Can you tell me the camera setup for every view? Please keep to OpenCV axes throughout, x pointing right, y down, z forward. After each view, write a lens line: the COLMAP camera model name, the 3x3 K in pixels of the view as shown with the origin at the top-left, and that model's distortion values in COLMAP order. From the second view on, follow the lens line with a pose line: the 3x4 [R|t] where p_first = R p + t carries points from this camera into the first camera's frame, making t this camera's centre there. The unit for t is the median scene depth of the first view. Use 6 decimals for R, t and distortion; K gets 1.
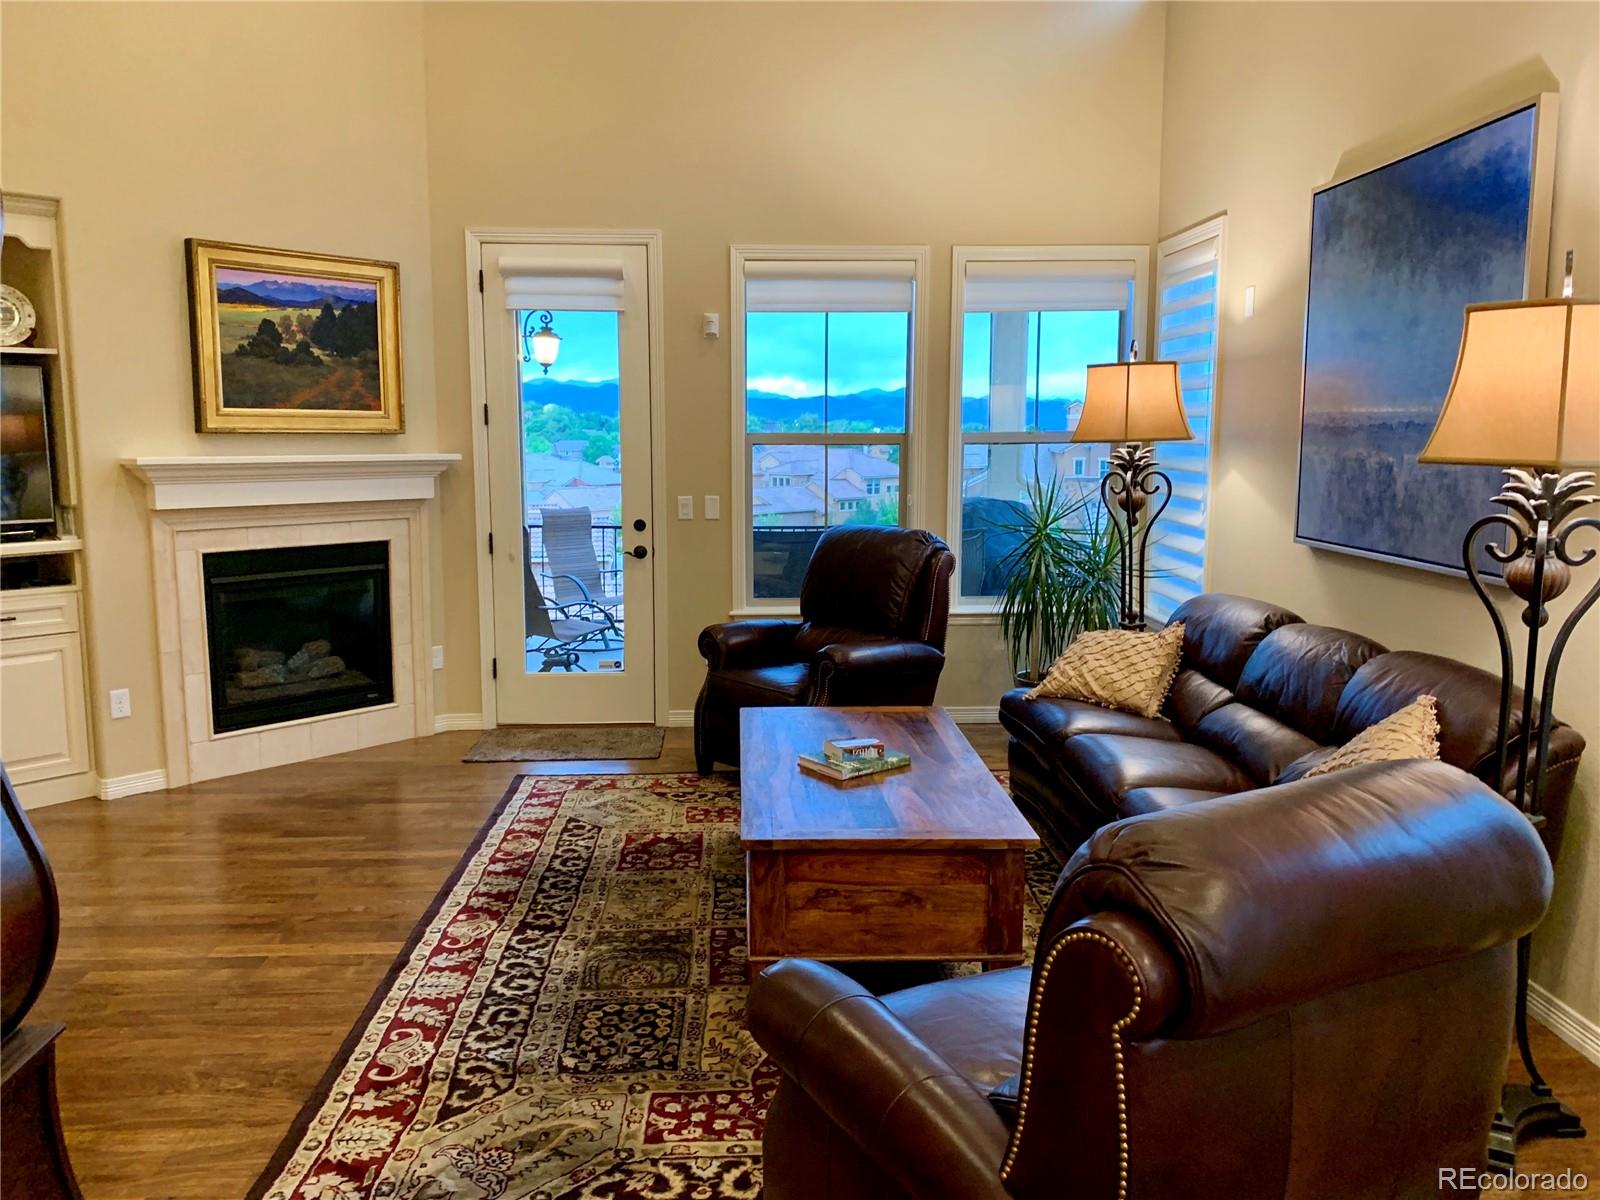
lens RADIAL K [[1217.6, 0, 798.6], [0, 1217.6, 600.5], [0, 0, 1]] dist [0.098549, -0.001210]
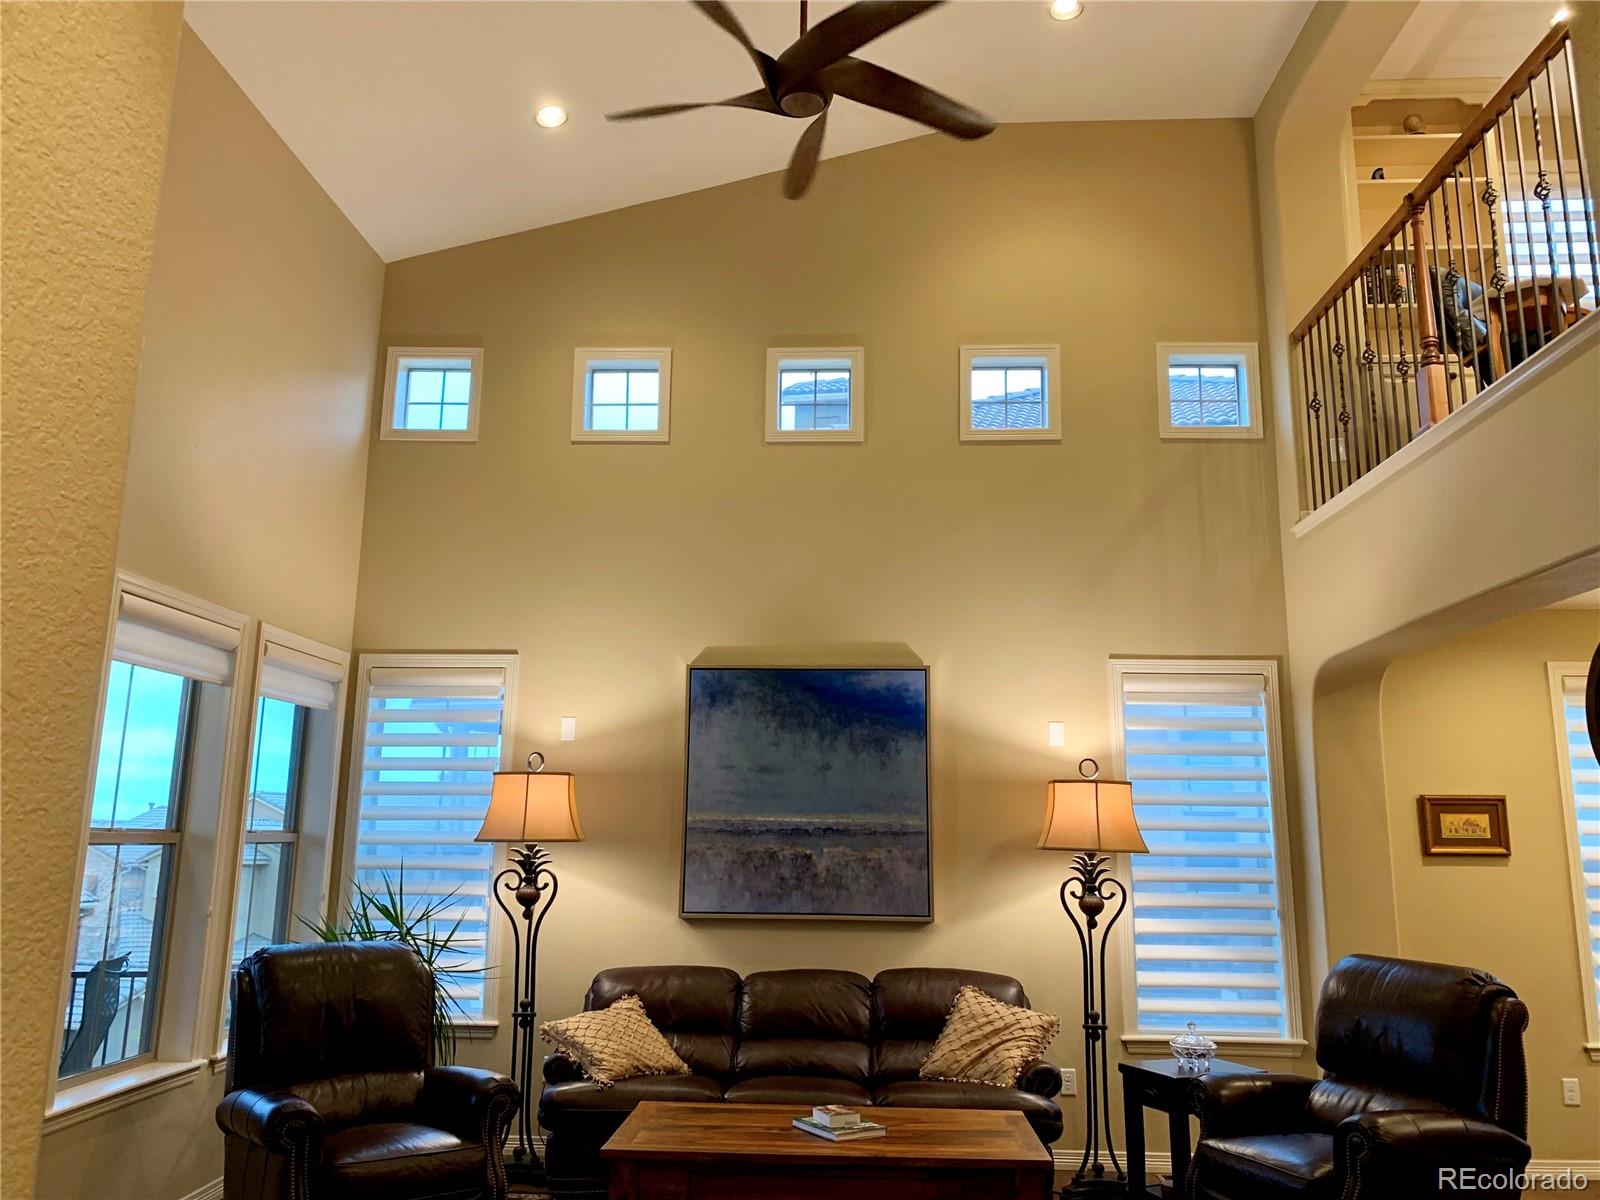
lens RADIAL K [[1217.6, 0, 800.2], [0, 1217.6, 593.1], [0, 0, 1]] dist [0.098549, -0.001210]
pose [[0.087843, 0.198318, 0.976194, -1.101824], [0.134405, 0.968661, -0.208882, -0.109000], [-0.987025, 0.149554, 0.058435, 0.876990]]
